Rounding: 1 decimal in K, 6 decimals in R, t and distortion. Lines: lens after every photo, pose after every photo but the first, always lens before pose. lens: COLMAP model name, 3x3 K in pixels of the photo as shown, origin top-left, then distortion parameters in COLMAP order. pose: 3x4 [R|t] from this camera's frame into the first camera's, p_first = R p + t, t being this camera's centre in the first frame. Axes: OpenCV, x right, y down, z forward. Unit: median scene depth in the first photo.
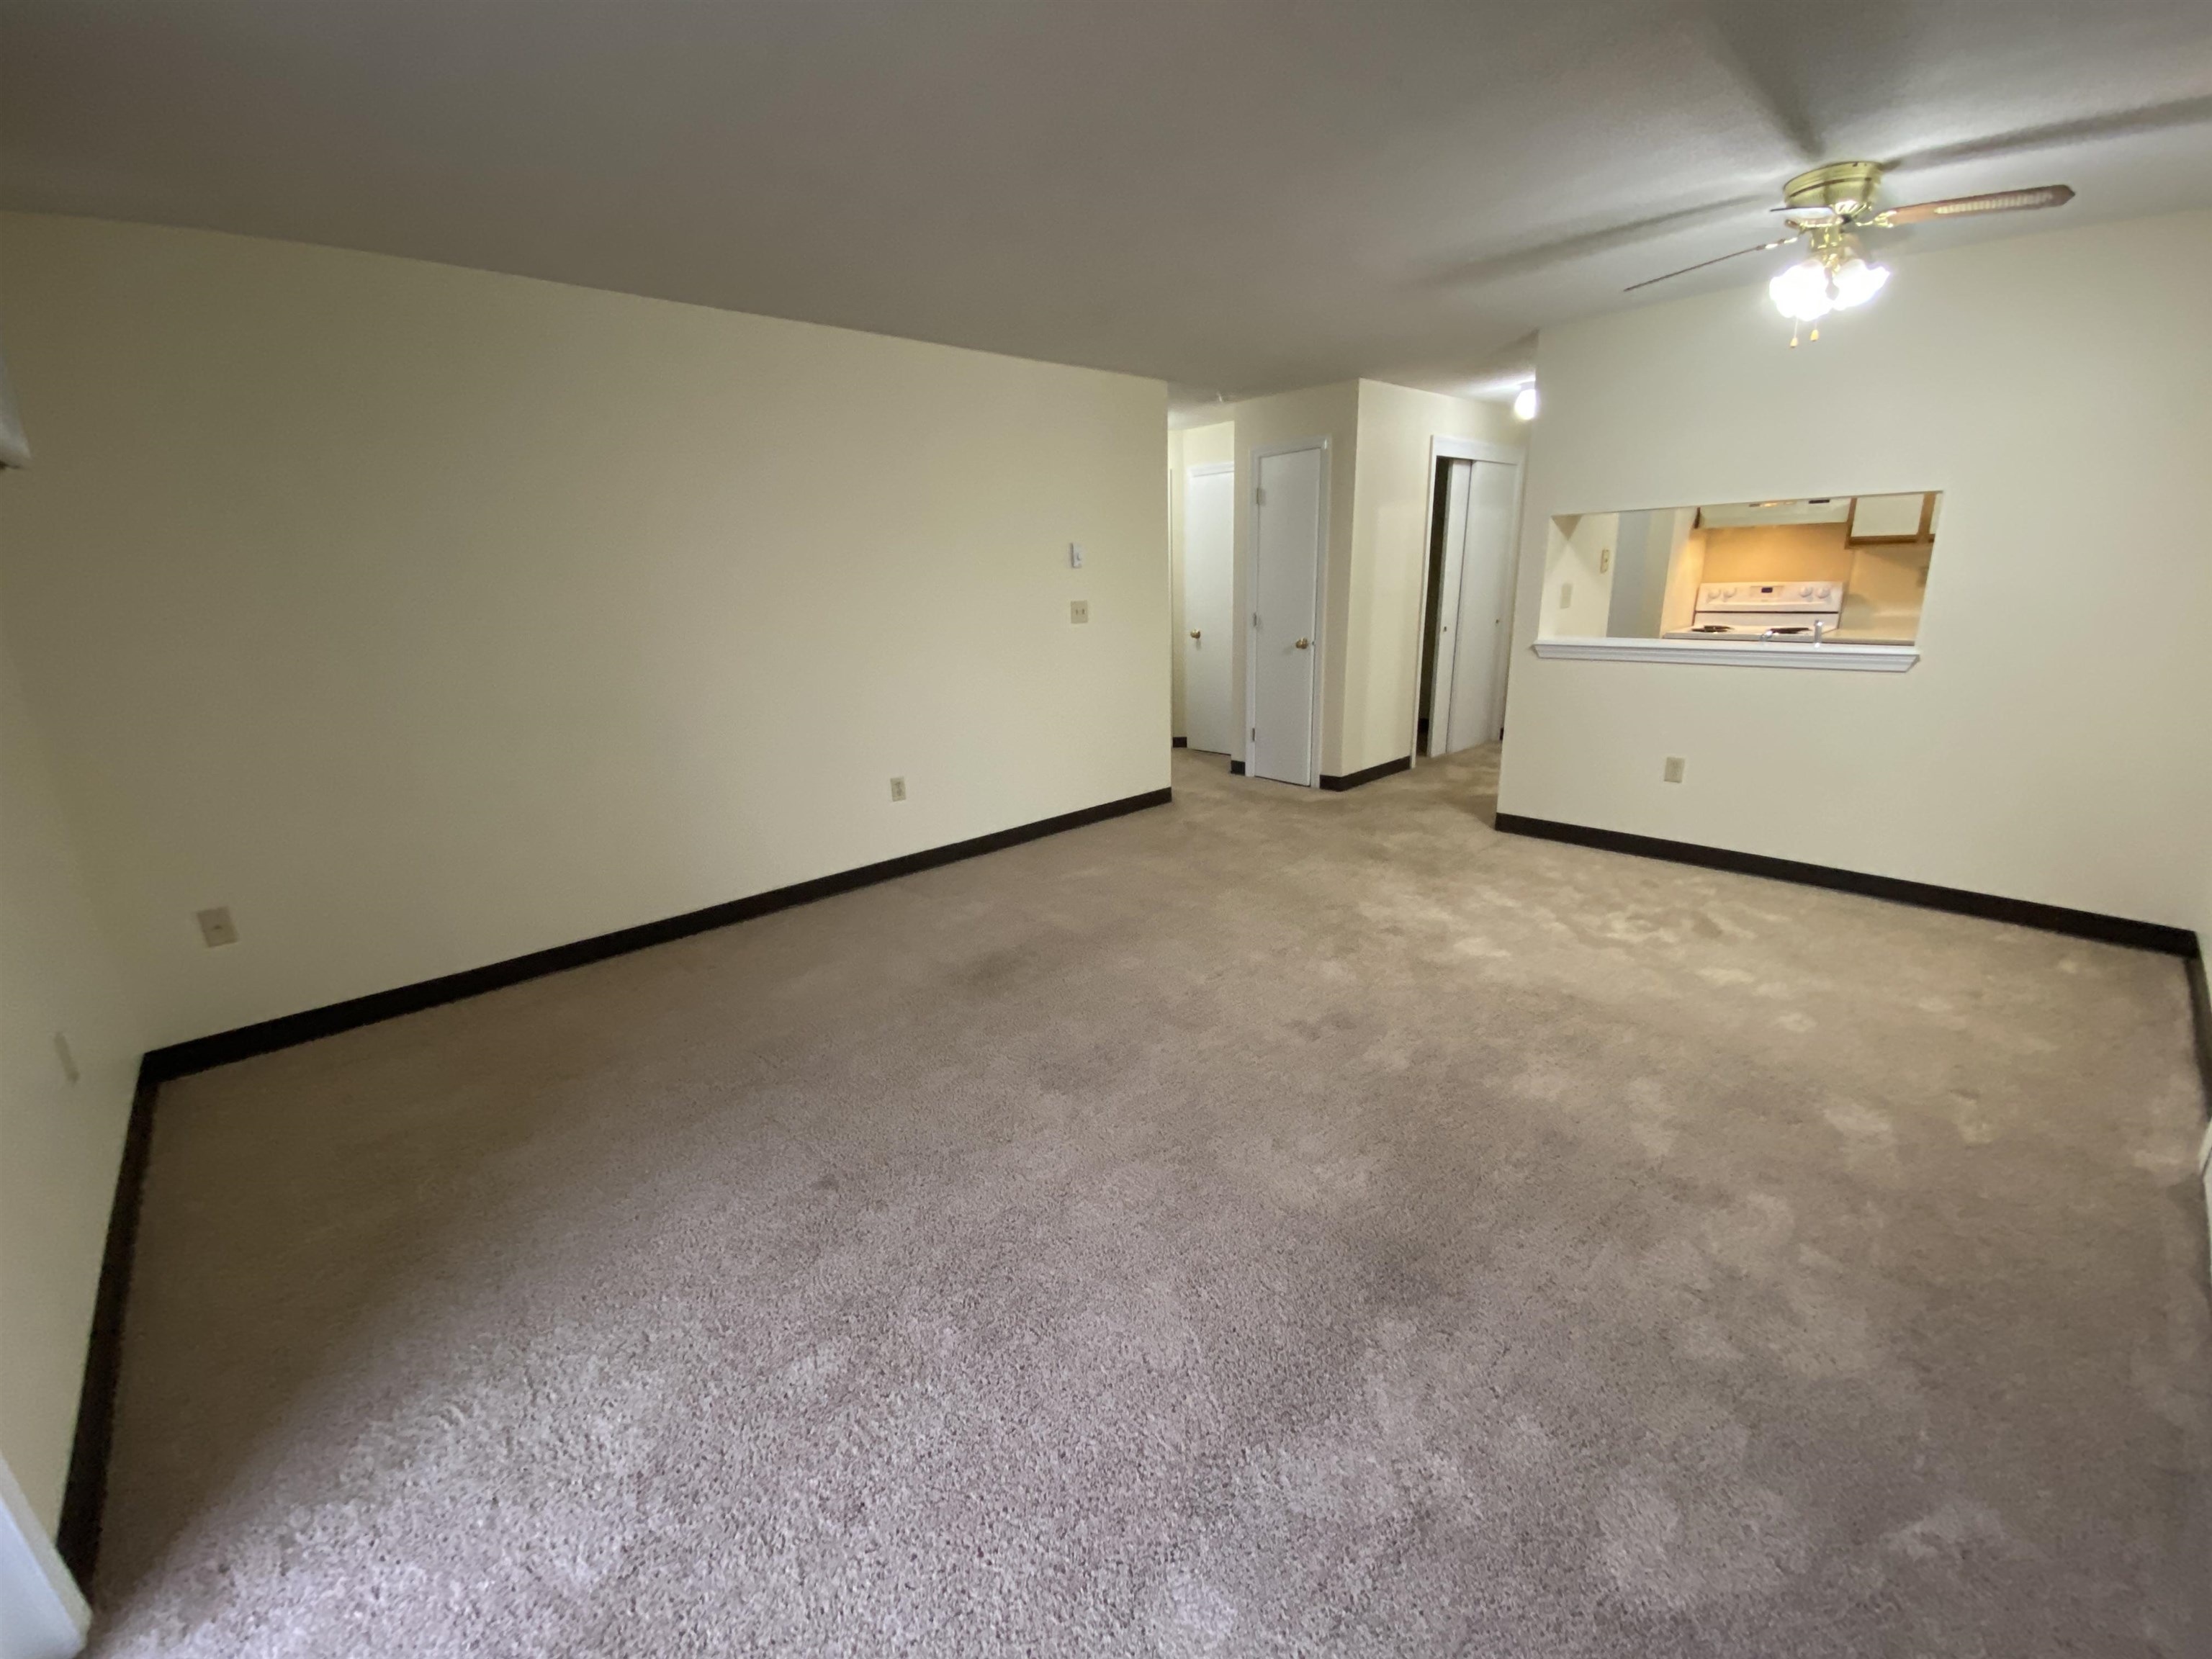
lens RADIAL K [[894.7, 0, 1102.1], [0, 894.7, 827.5], [0, 0, 1]] dist [0.036392, -0.035064]
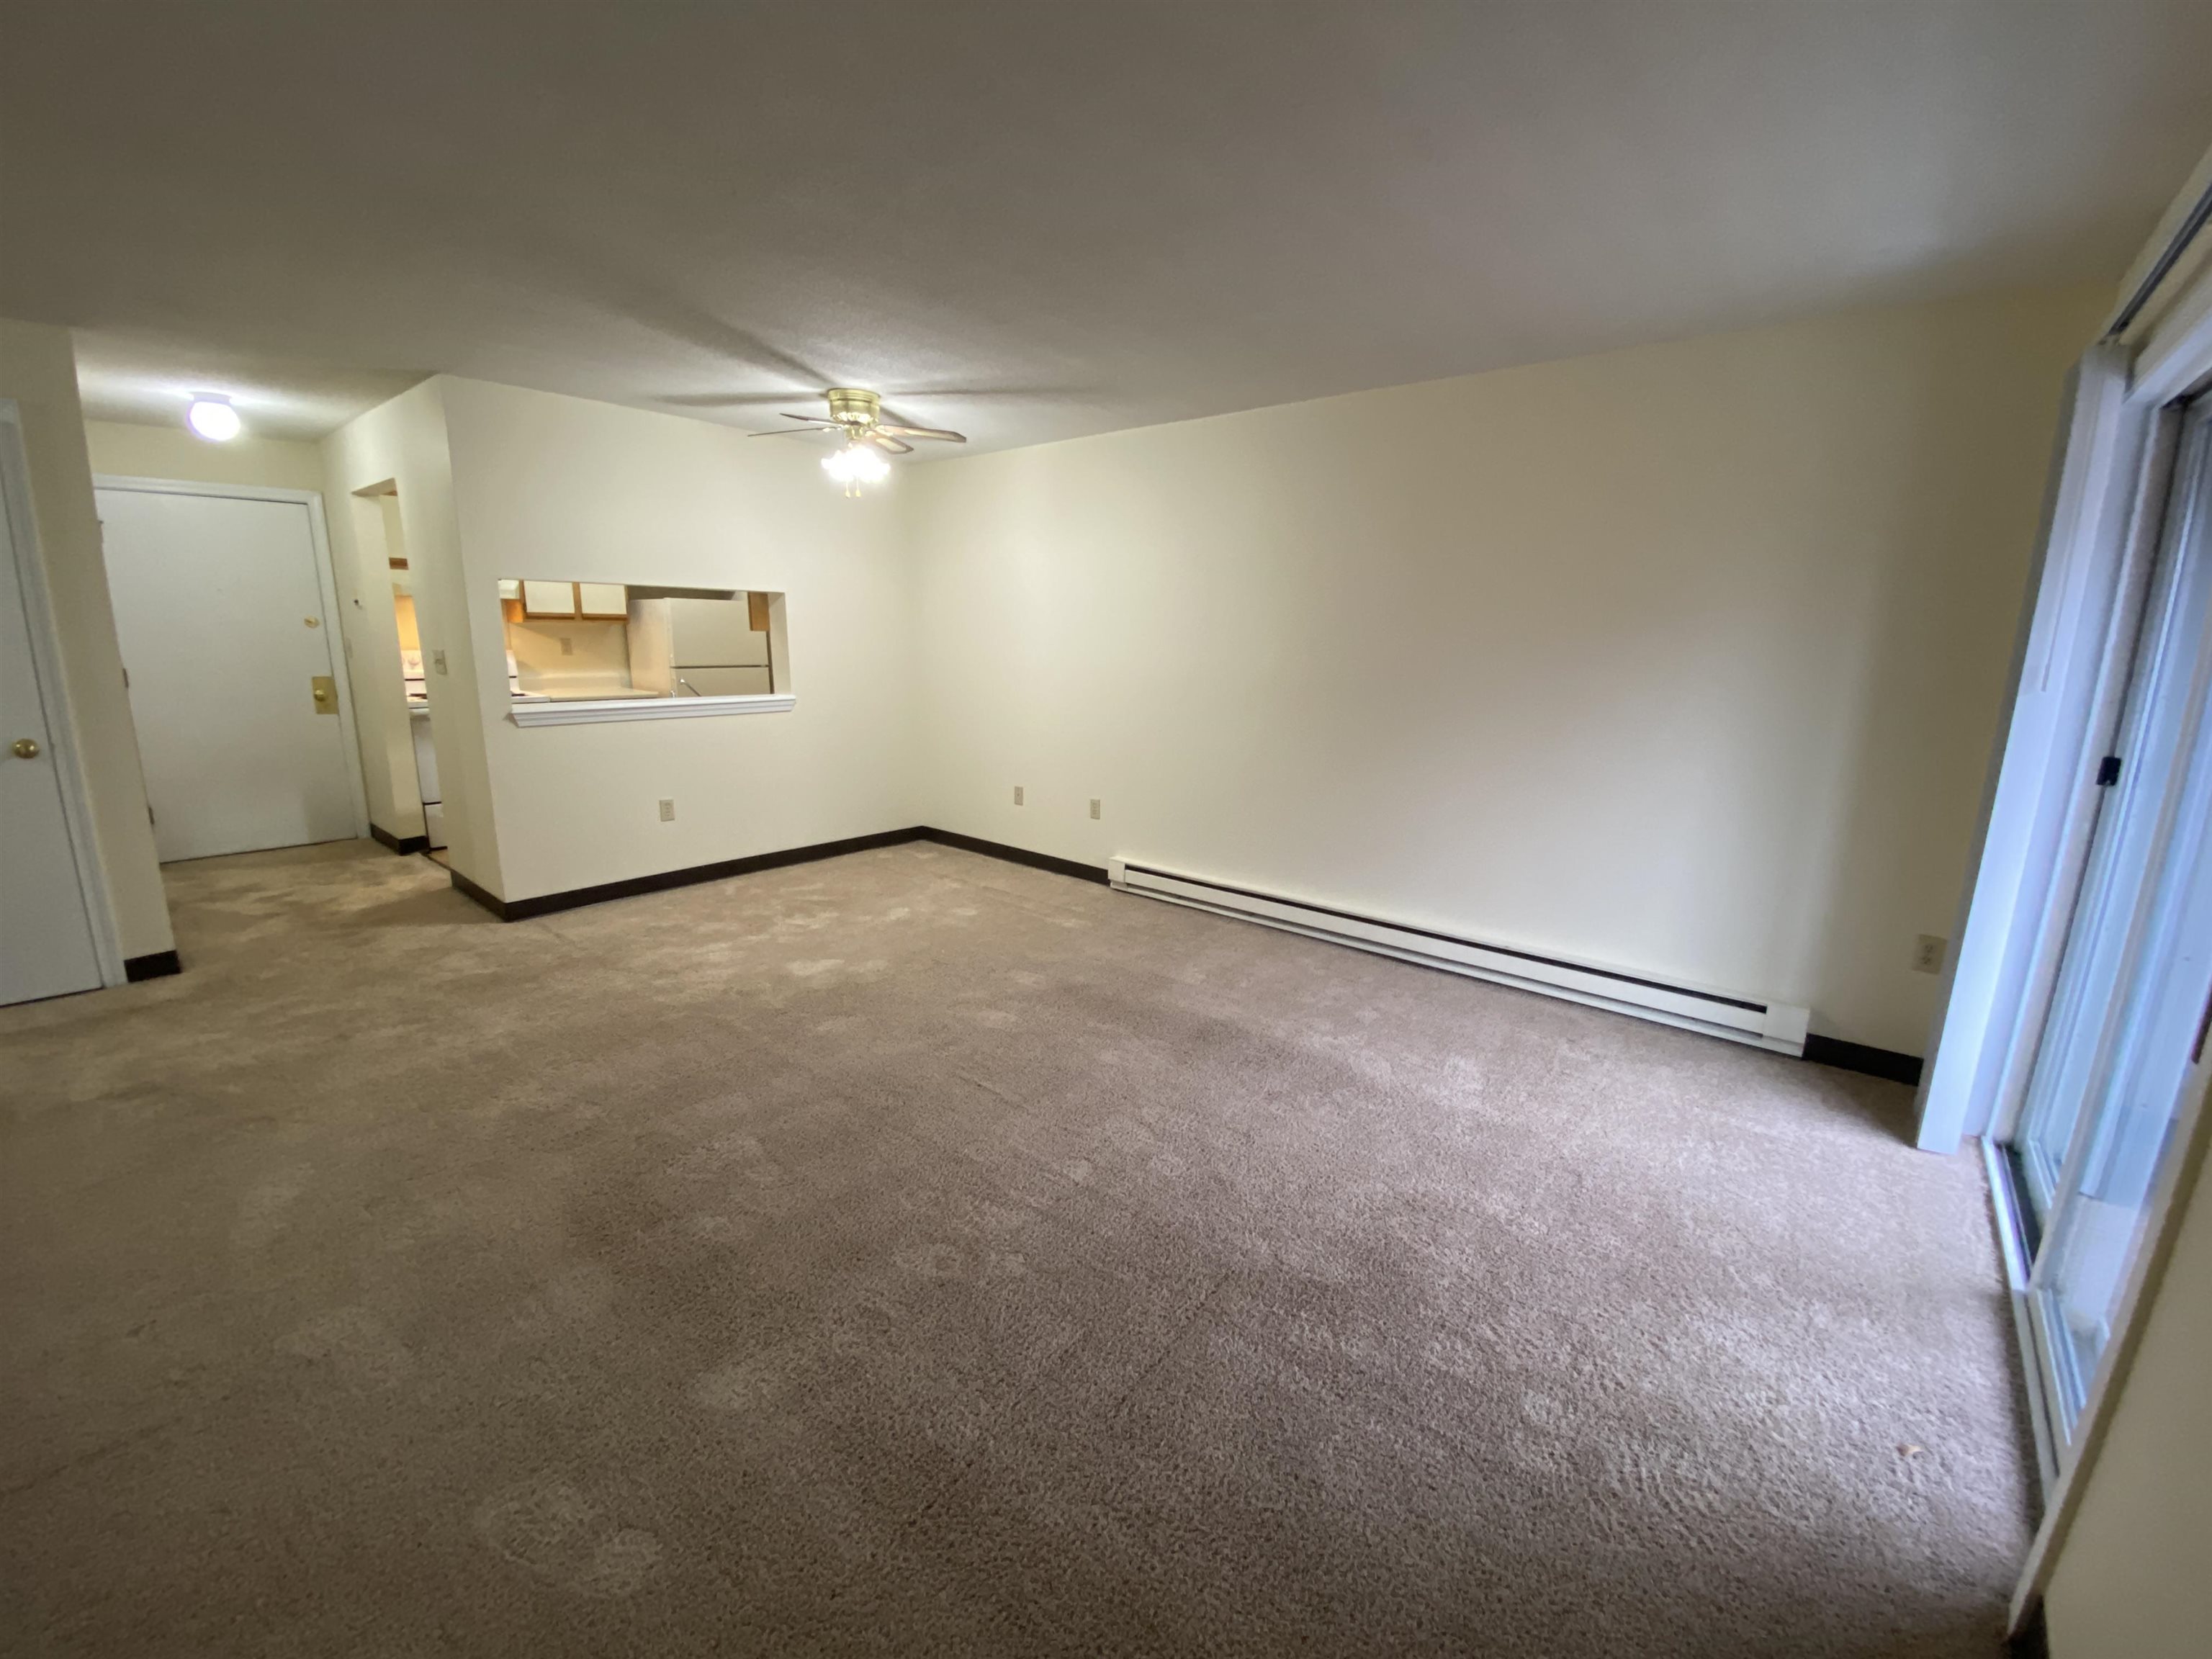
lens RADIAL K [[903.6, 0, 1105.6], [0, 903.6, 823.5], [0, 0, 1]] dist [0.025726, -0.020808]
pose [[-0.117745, -0.179011, 0.976776, -0.453487], [0.256932, 0.944633, 0.204092, -0.112260], [-0.959230, 0.274996, -0.065233, 0.432979]]
